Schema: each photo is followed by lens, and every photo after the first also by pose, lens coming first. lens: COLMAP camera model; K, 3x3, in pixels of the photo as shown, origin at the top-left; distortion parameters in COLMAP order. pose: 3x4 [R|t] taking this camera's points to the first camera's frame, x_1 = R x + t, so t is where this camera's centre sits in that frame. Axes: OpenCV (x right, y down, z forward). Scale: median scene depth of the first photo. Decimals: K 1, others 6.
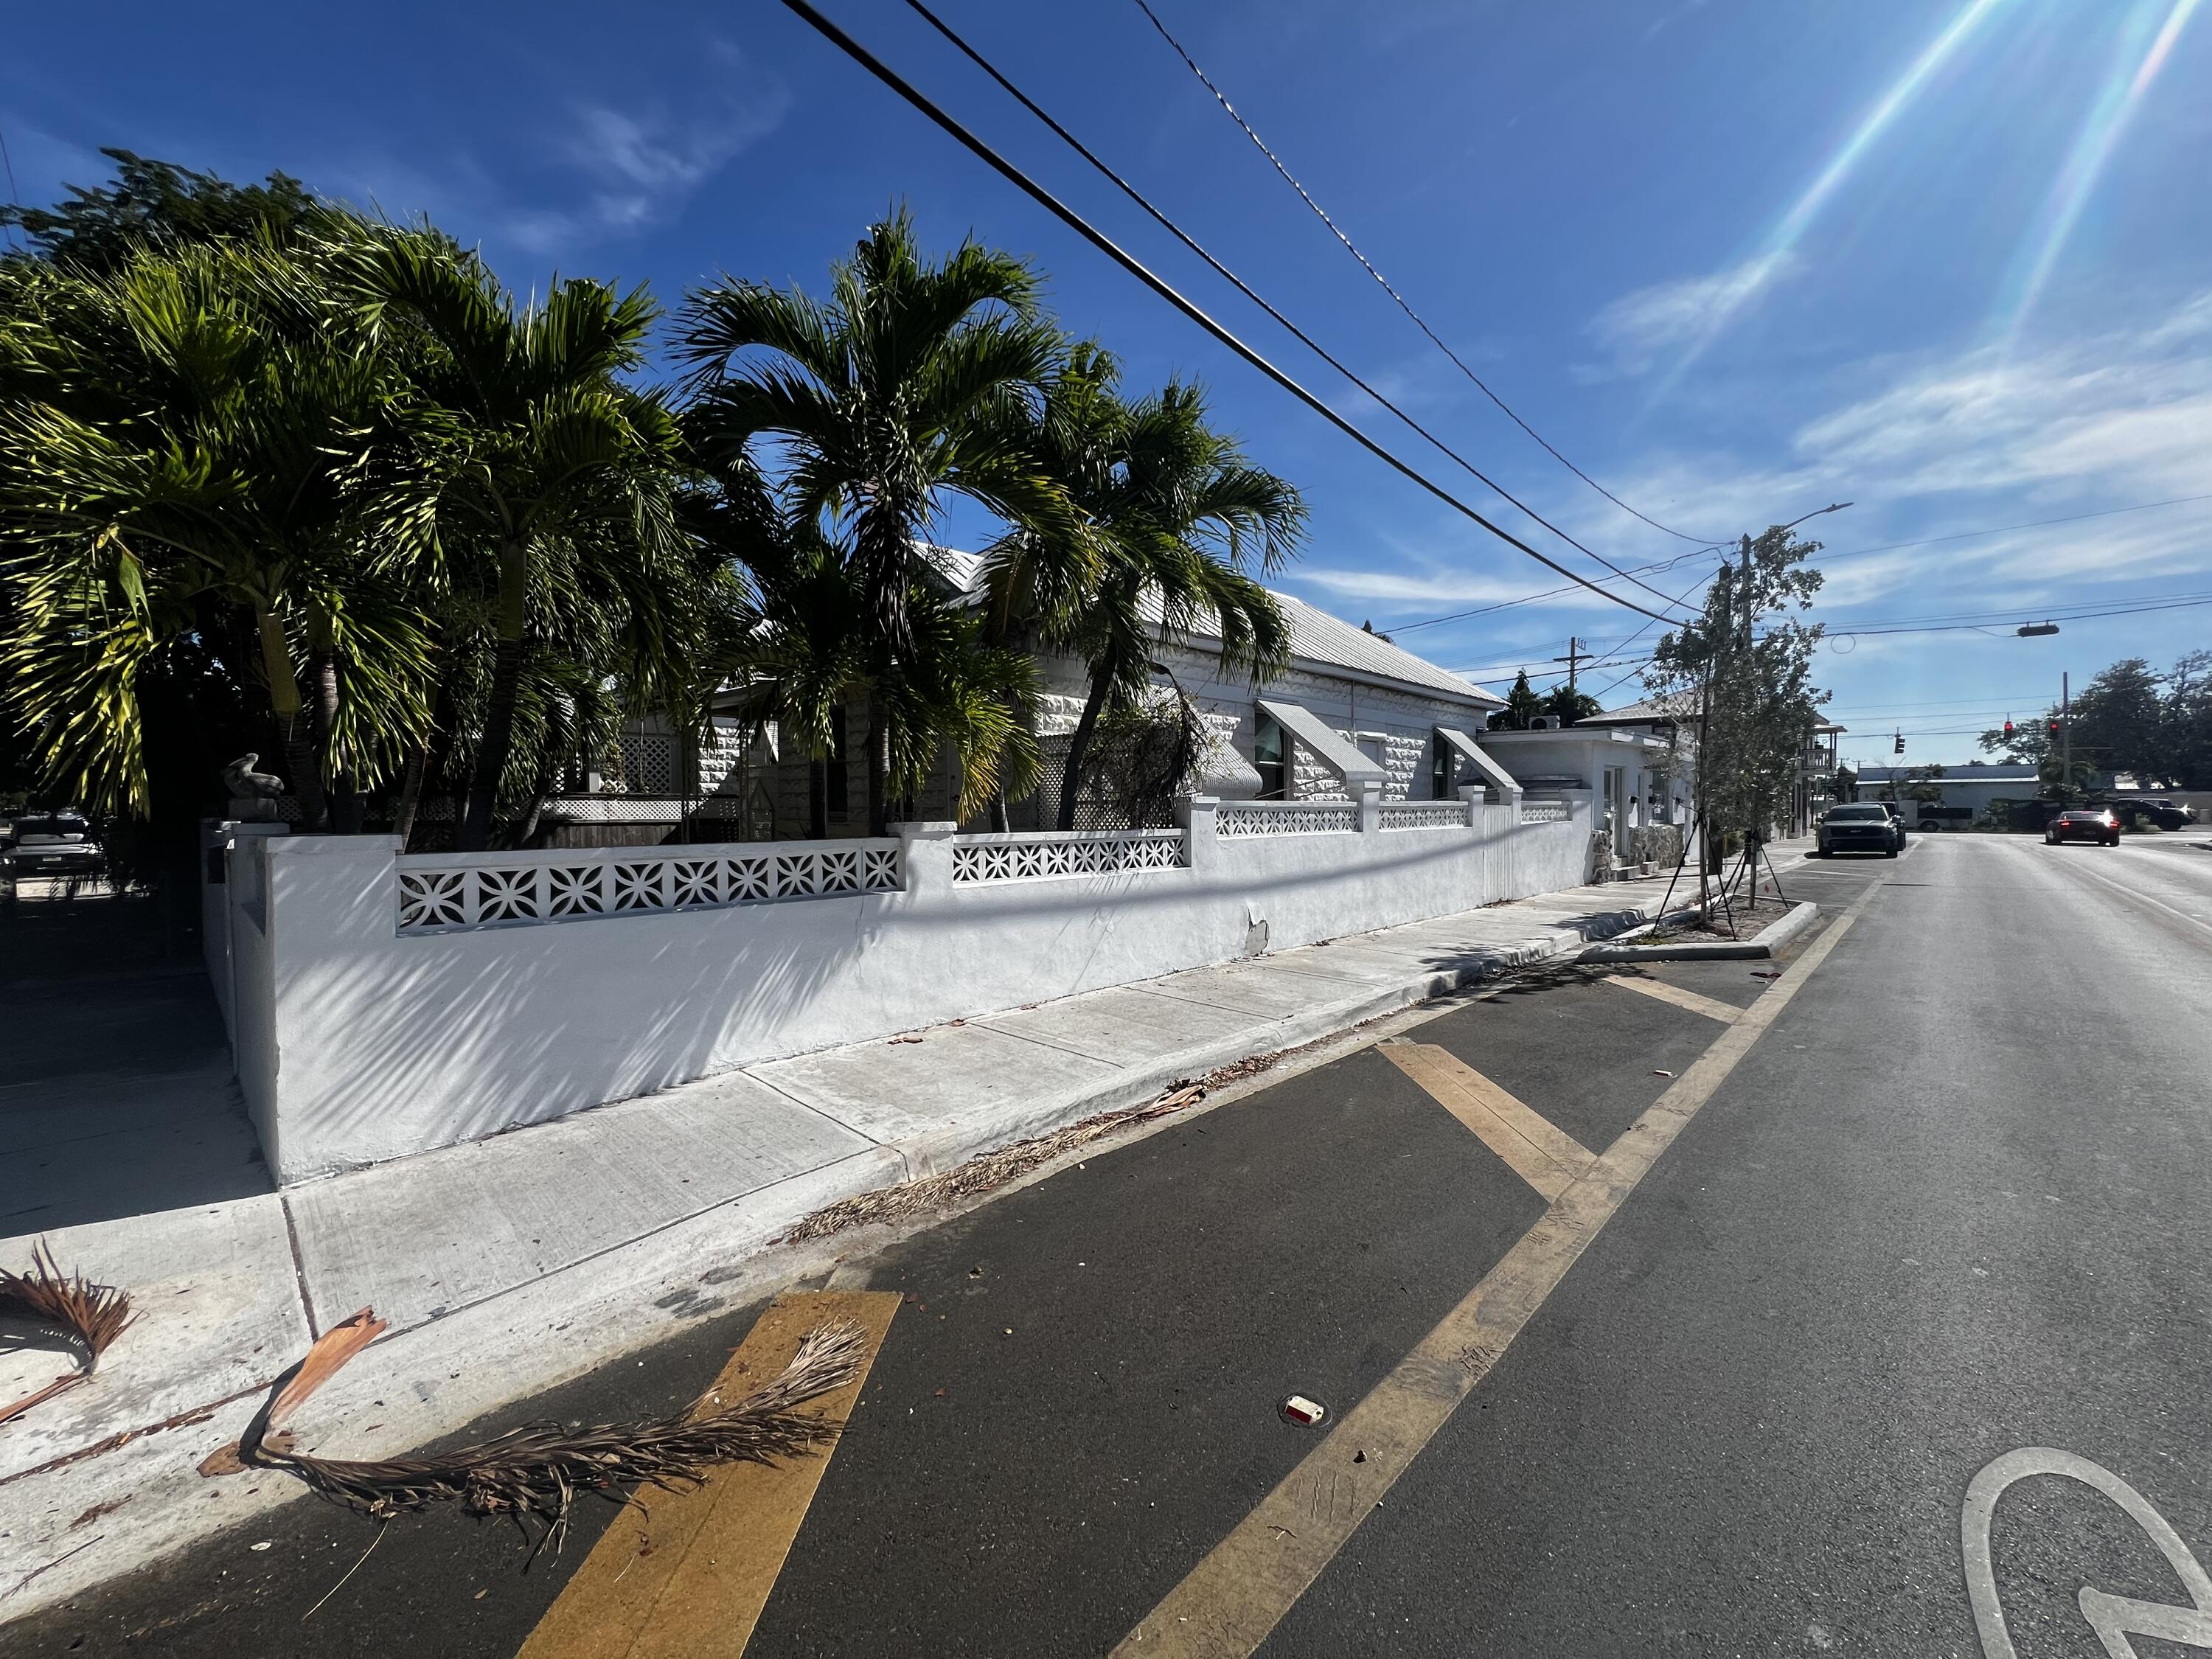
lens RADIAL K [[886.0, 0, 1100.8], [0, 886.0, 822.2], [0, 0, 1]] dist [-0.001792, 0.000277]
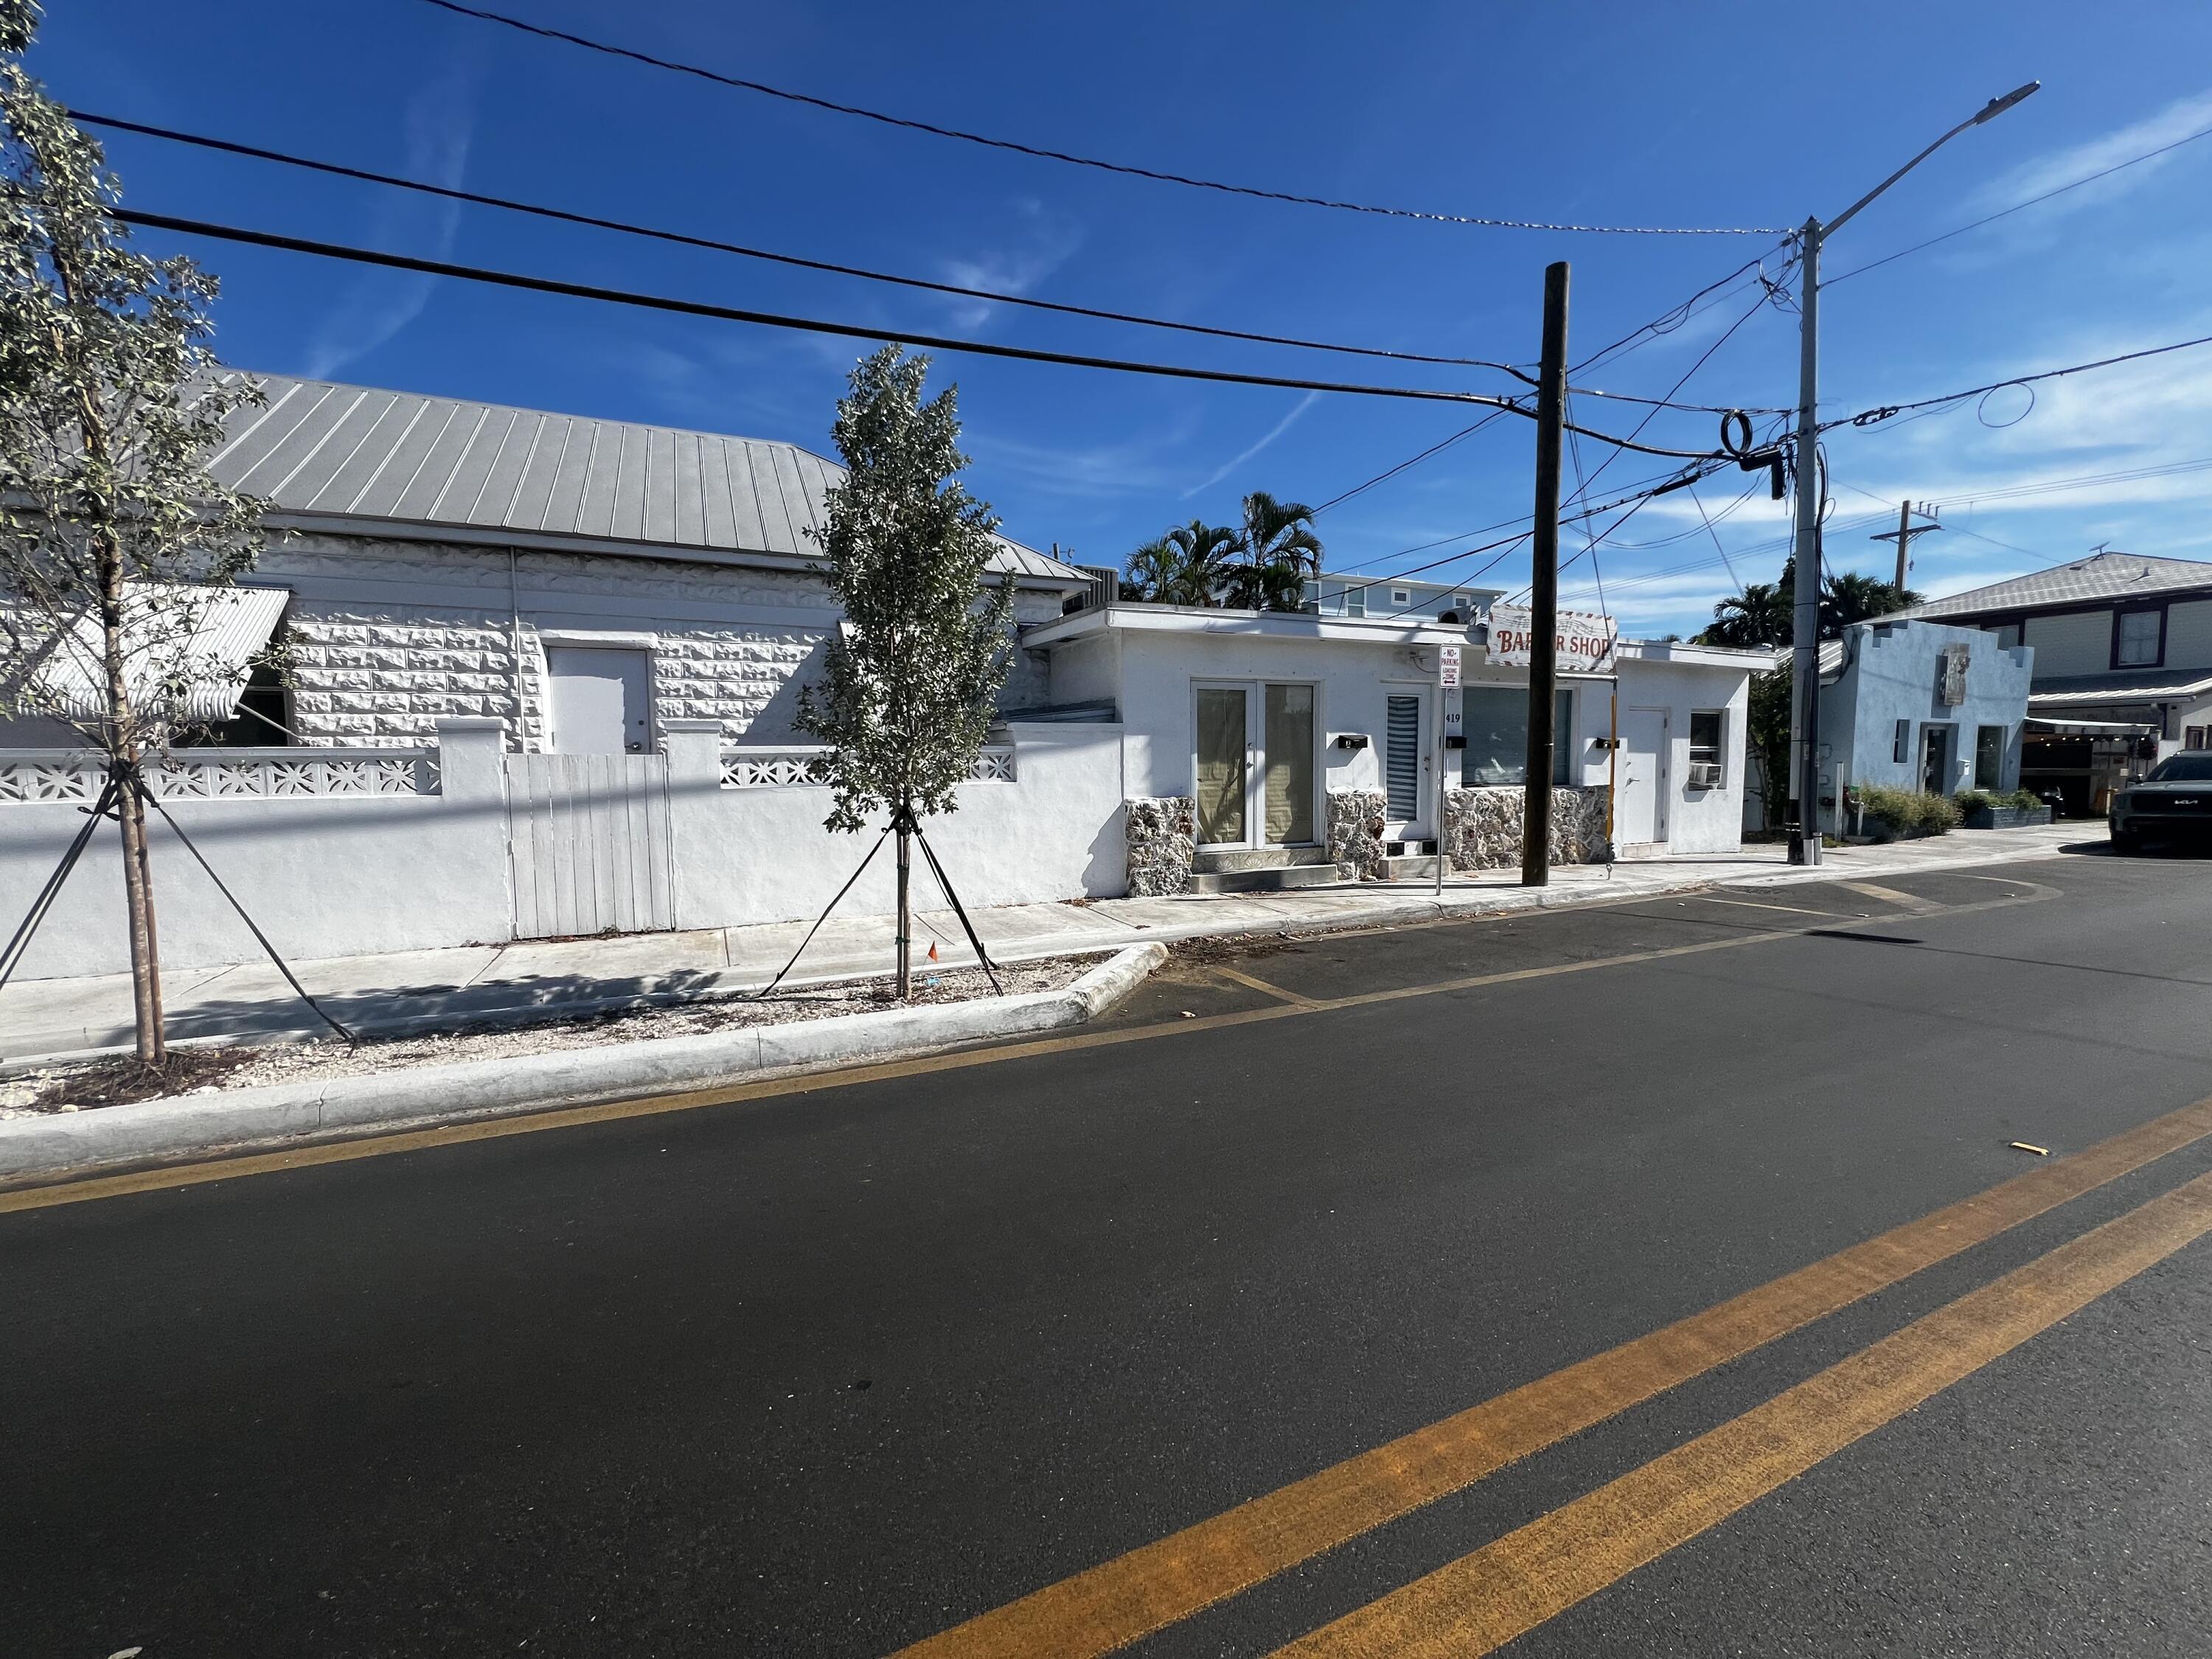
lens RADIAL K [[886.0, 0, 1100.8], [0, 886.0, 822.2], [0, 0, 1]] dist [-0.001792, 0.000277]
pose [[0.925307, 0.017394, -0.378819, 1.606287], [0.001431, 0.998780, 0.049357, -0.005781], [0.379215, -0.046212, 0.924154, 1.077911]]
